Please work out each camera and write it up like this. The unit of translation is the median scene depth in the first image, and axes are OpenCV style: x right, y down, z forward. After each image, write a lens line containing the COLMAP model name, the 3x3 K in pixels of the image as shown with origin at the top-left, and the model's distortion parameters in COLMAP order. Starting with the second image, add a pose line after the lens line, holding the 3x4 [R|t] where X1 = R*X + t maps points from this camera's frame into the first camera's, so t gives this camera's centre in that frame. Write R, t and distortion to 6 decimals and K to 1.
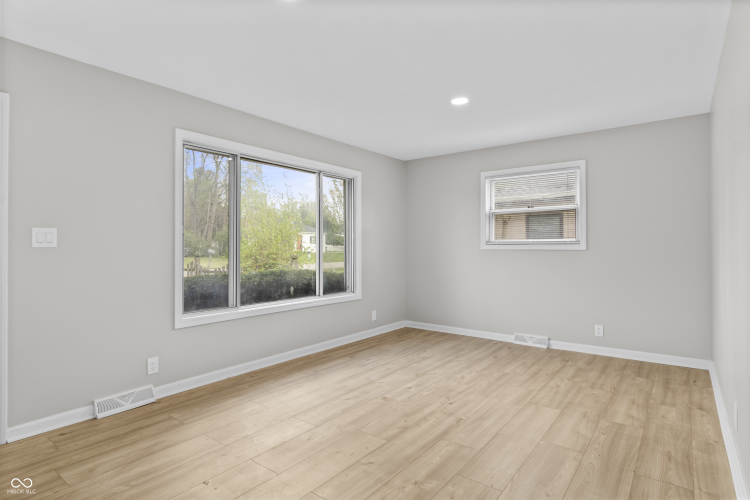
lens RADIAL K [[400.7, 0, 369.6], [0, 400.7, 242.6], [0, 0, 1]] dist [-0.000300, -0.000521]
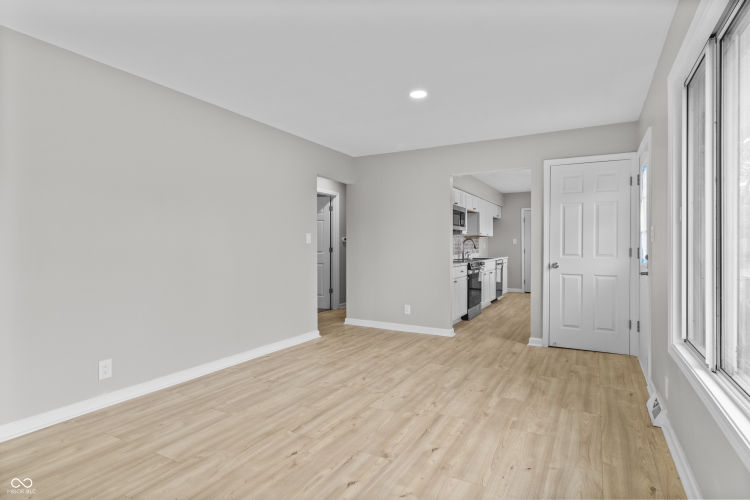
lens RADIAL K [[400.7, 0, 369.6], [0, 400.7, 242.6], [0, 0, 1]] dist [-0.000300, -0.000521]
pose [[-0.988420, 0.000902, -0.151739, 0.165261], [0.003906, 0.999802, -0.019502, 0.027262], [0.151691, -0.019869, -0.988228, 1.635102]]
